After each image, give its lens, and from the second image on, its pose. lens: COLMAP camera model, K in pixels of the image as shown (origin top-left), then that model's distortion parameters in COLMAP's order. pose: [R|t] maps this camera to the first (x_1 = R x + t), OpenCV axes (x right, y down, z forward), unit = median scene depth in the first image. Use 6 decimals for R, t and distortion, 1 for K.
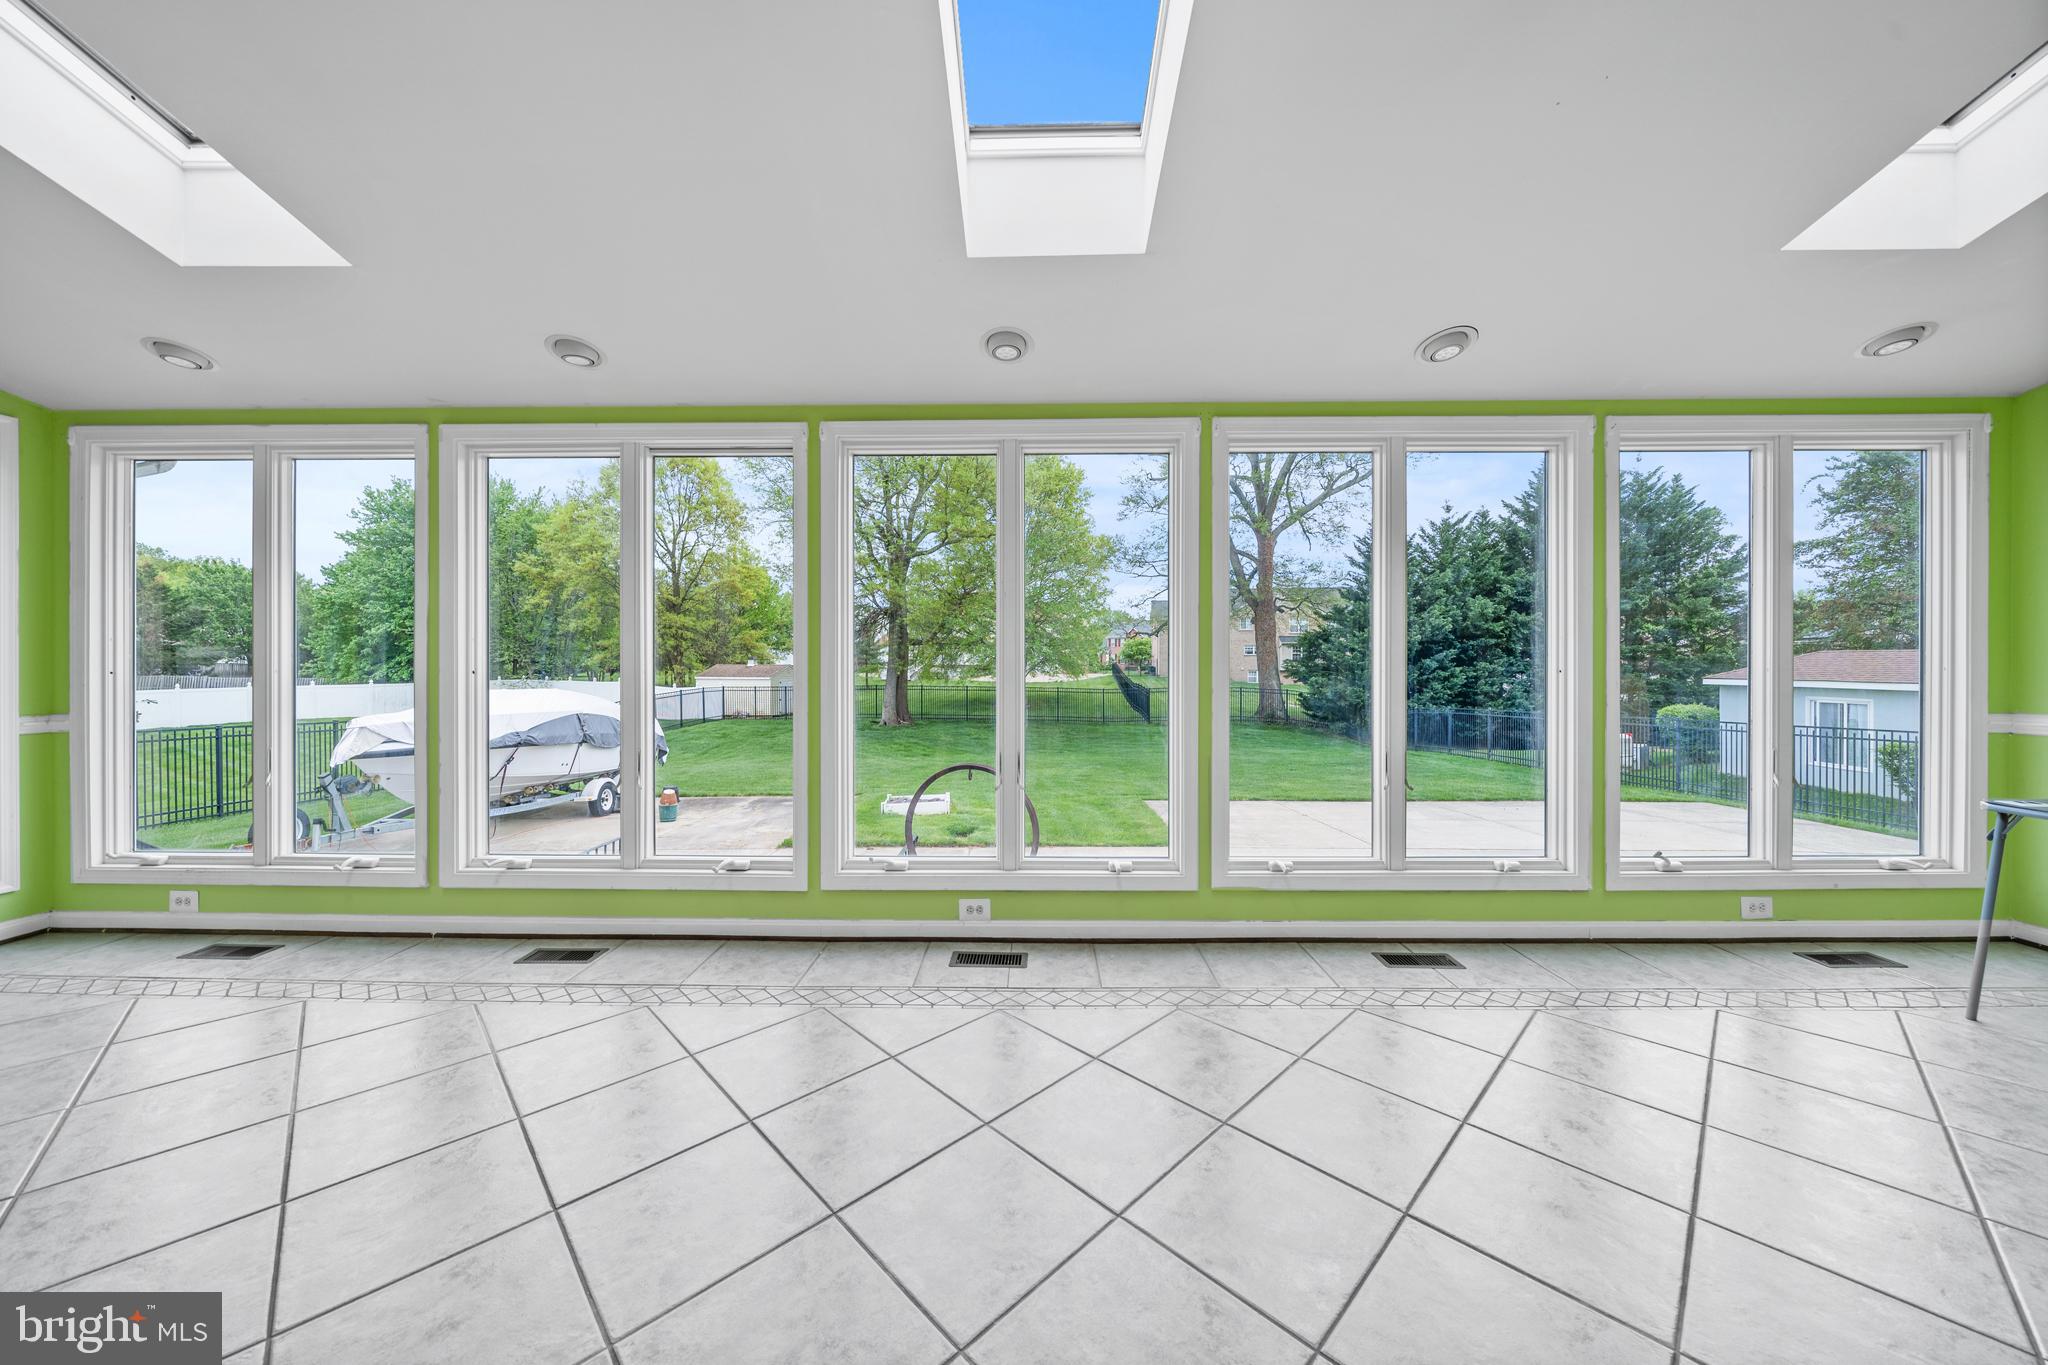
lens RADIAL K [[708.4, 0, 1021.4], [0, 708.4, 675.9], [0, 0, 1]] dist [-0.008203, 0.000006]
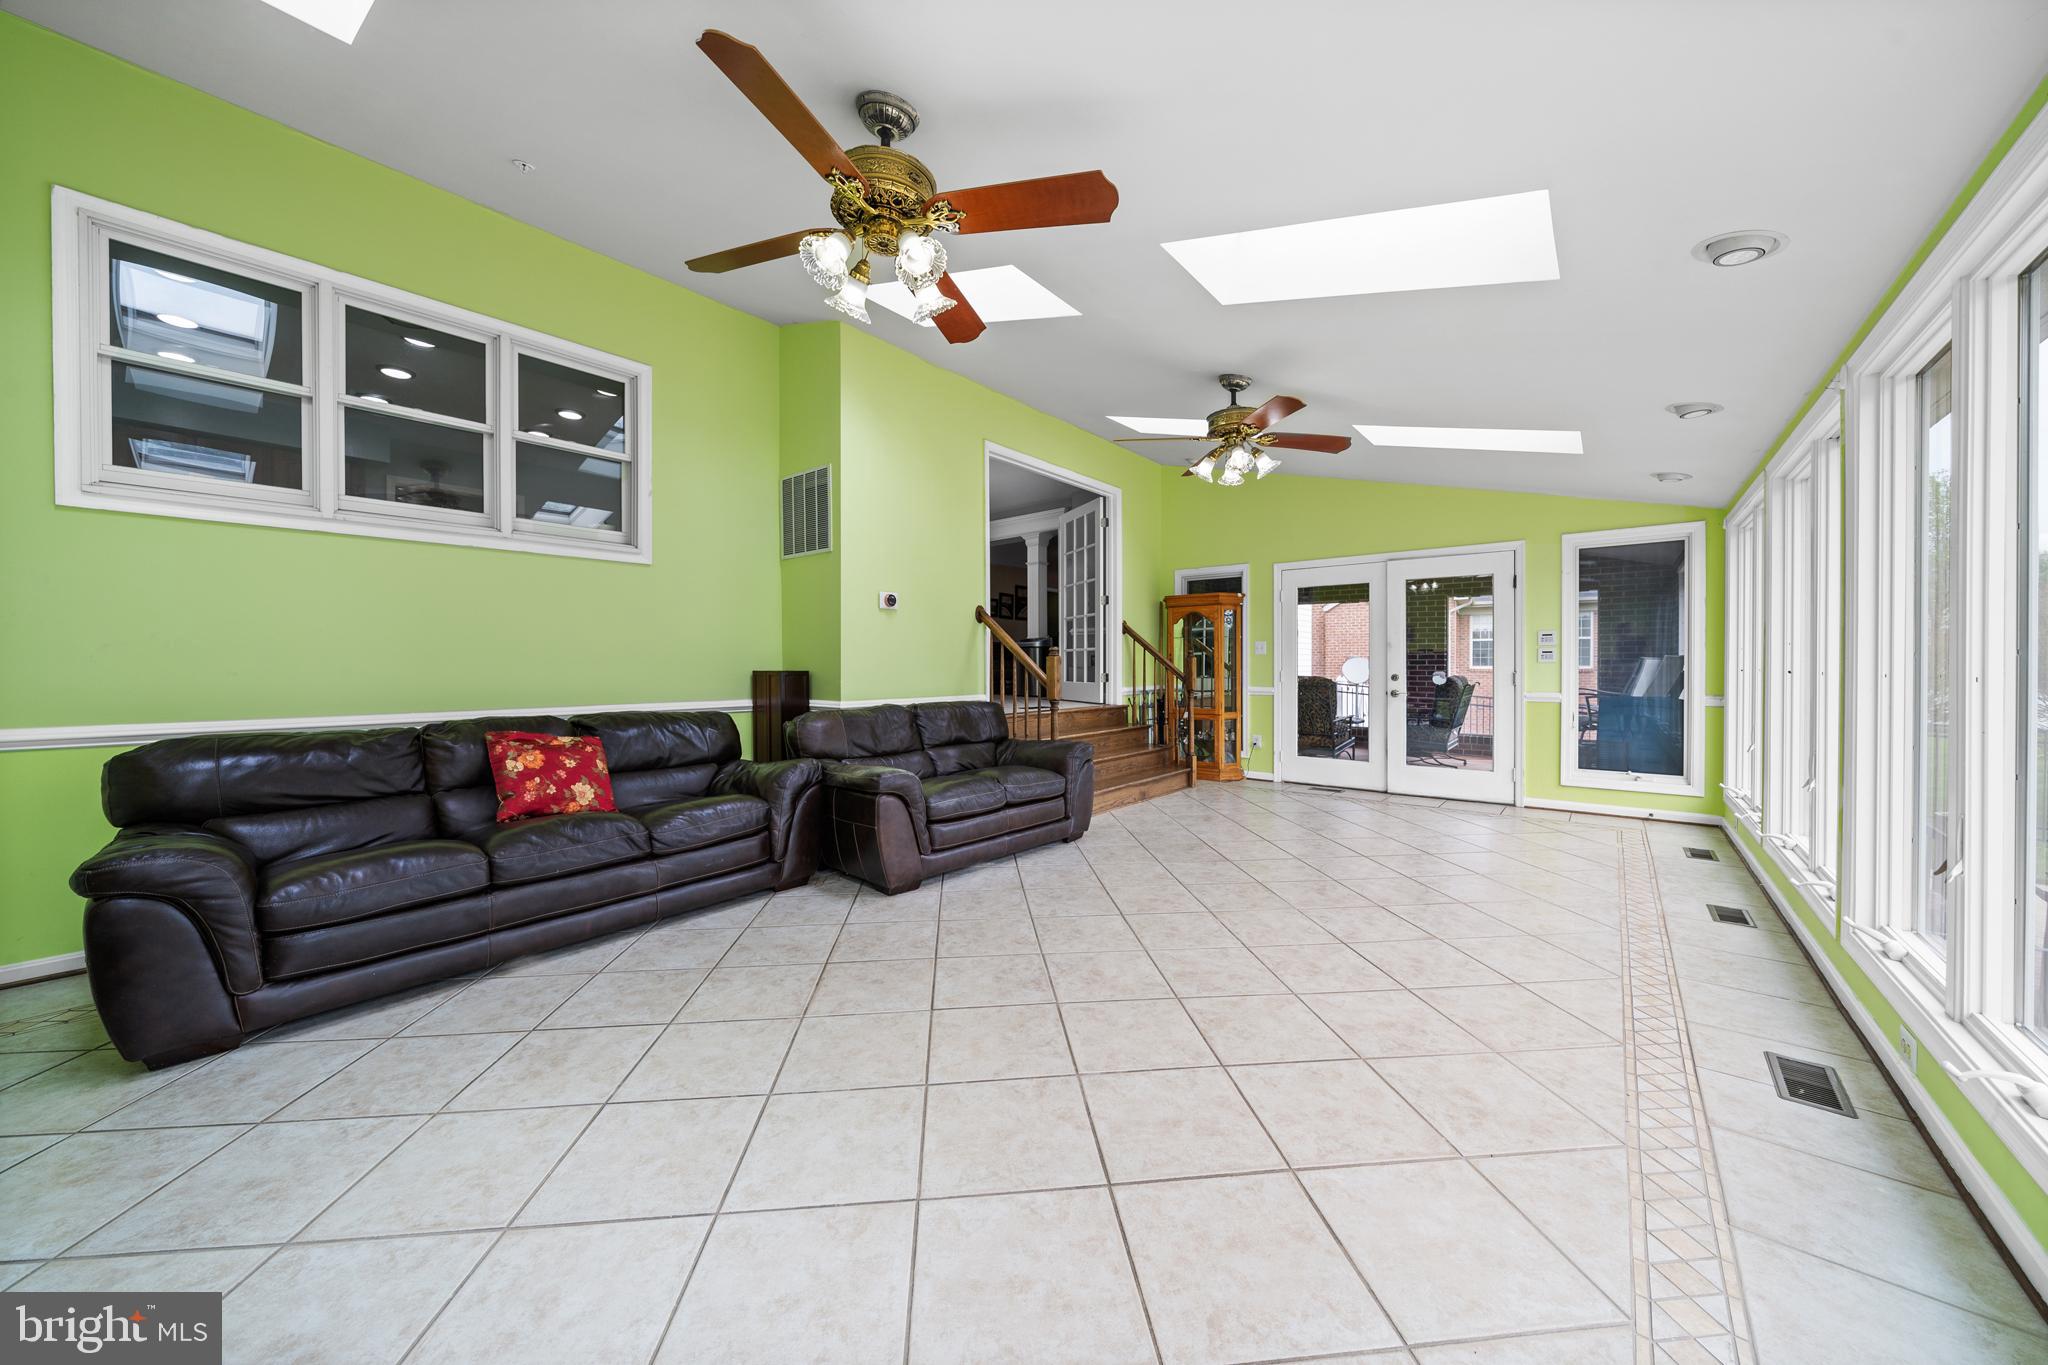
lens RADIAL K [[708.4, 0, 1021.4], [0, 708.4, 675.9], [0, 0, 1]] dist [-0.008203, 0.000006]
pose [[-0.633321, 0.012786, -0.773783, 0.207592], [-0.011216, 0.999607, 0.025698, -0.003337], [0.773808, 0.024954, -0.632929, 0.172251]]
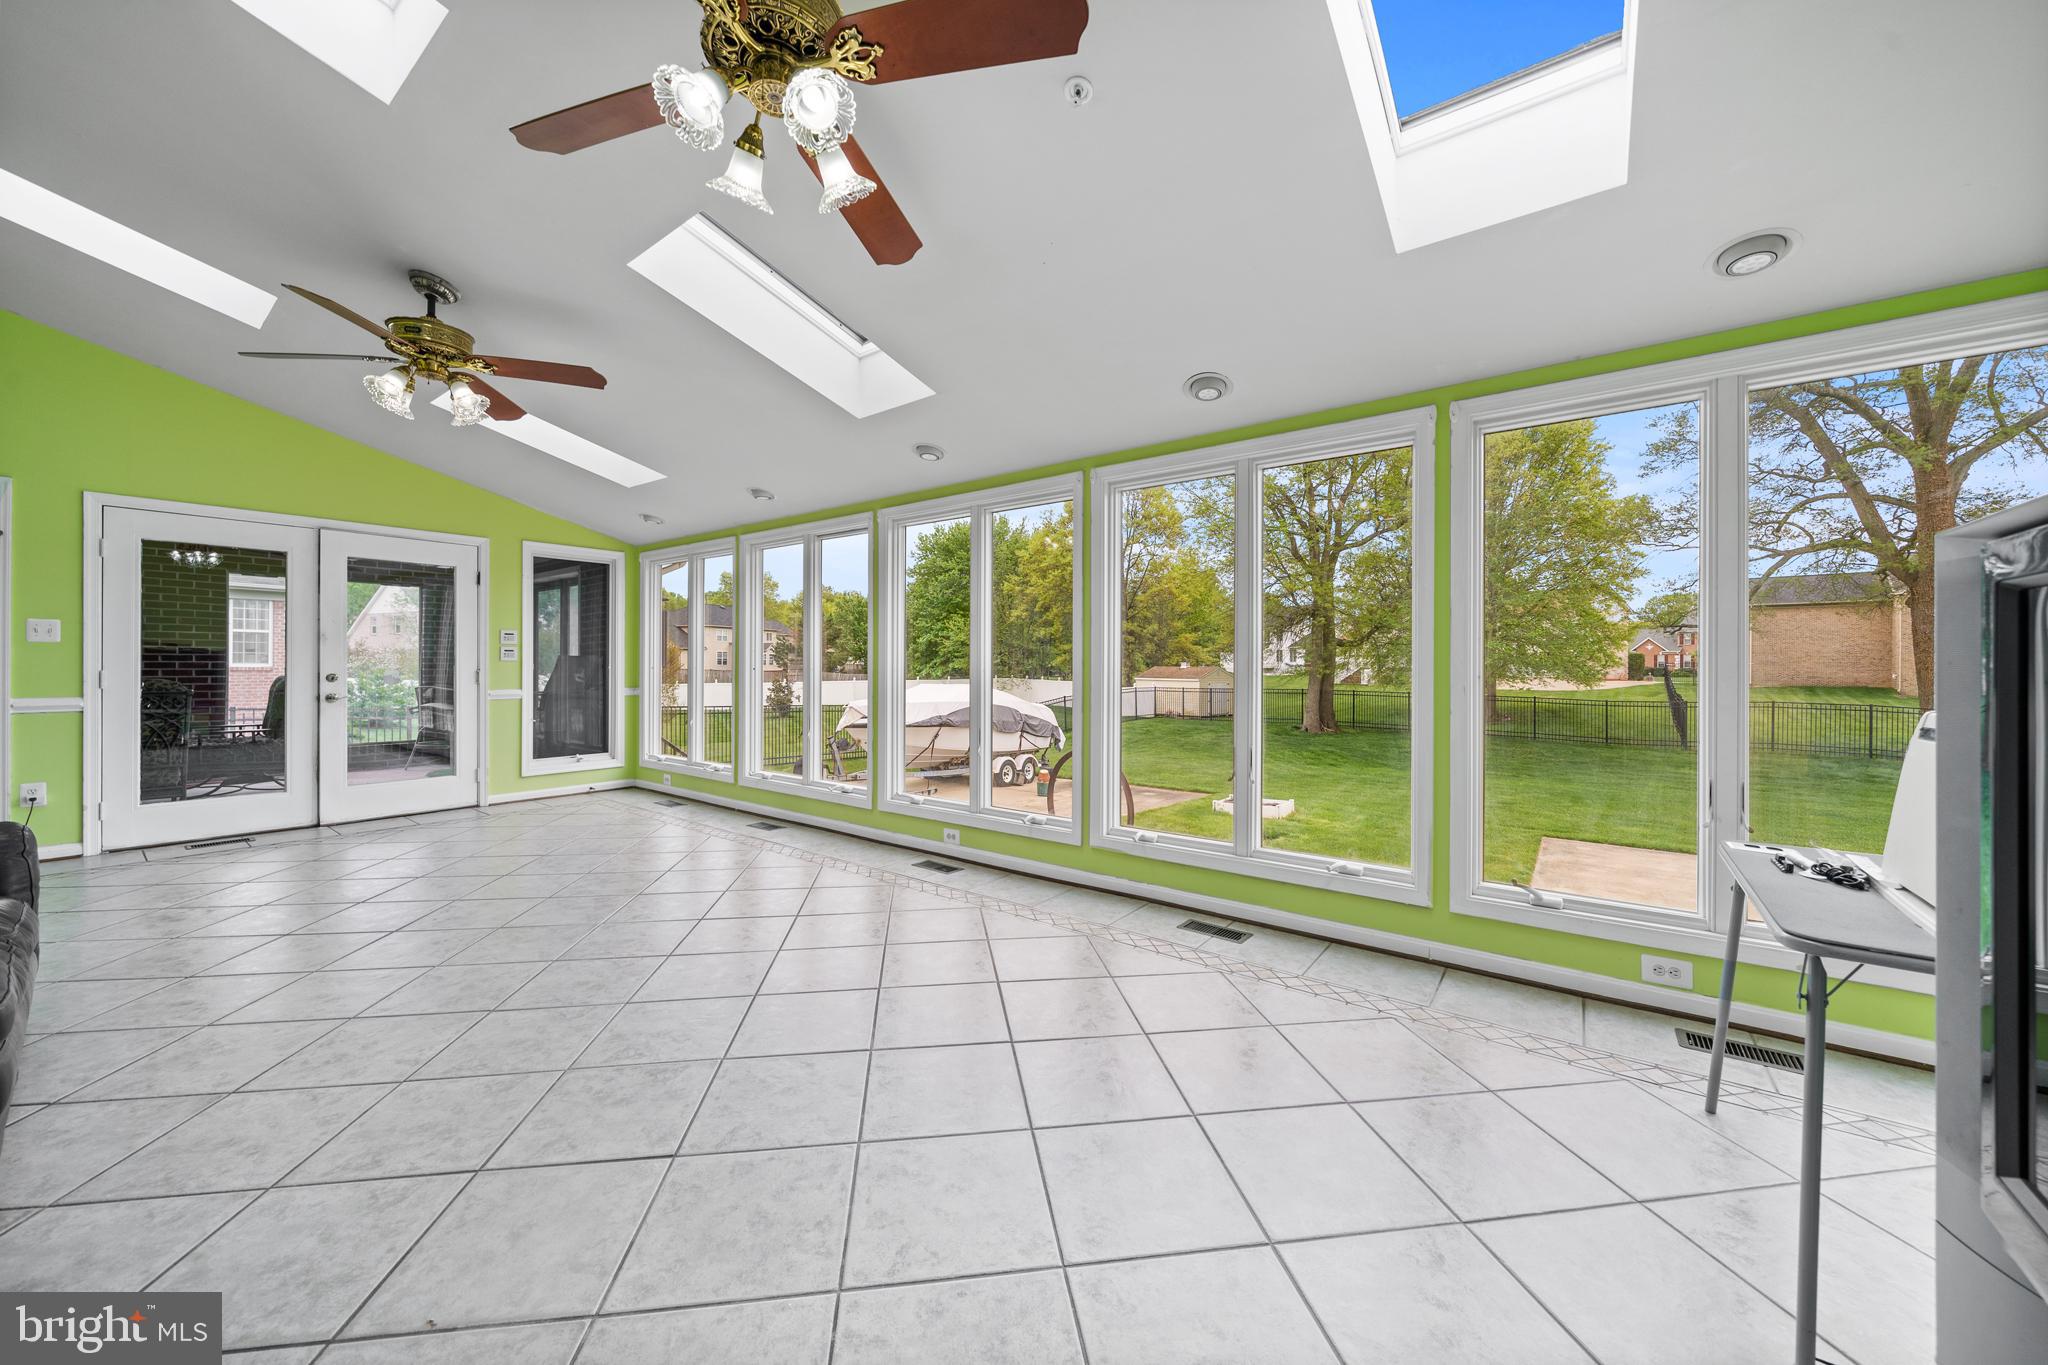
lens RADIAL K [[736.9, 0, 1029.6], [0, 736.9, 679.4], [0, 0, 1]] dist [-0.007714, -0.000008]
pose [[0.804344, 0.014491, -0.593987, 0.210569], [-0.014048, 0.999887, 0.005369, 0.000452], [0.593998, 0.004026, 0.804457, -0.023951]]
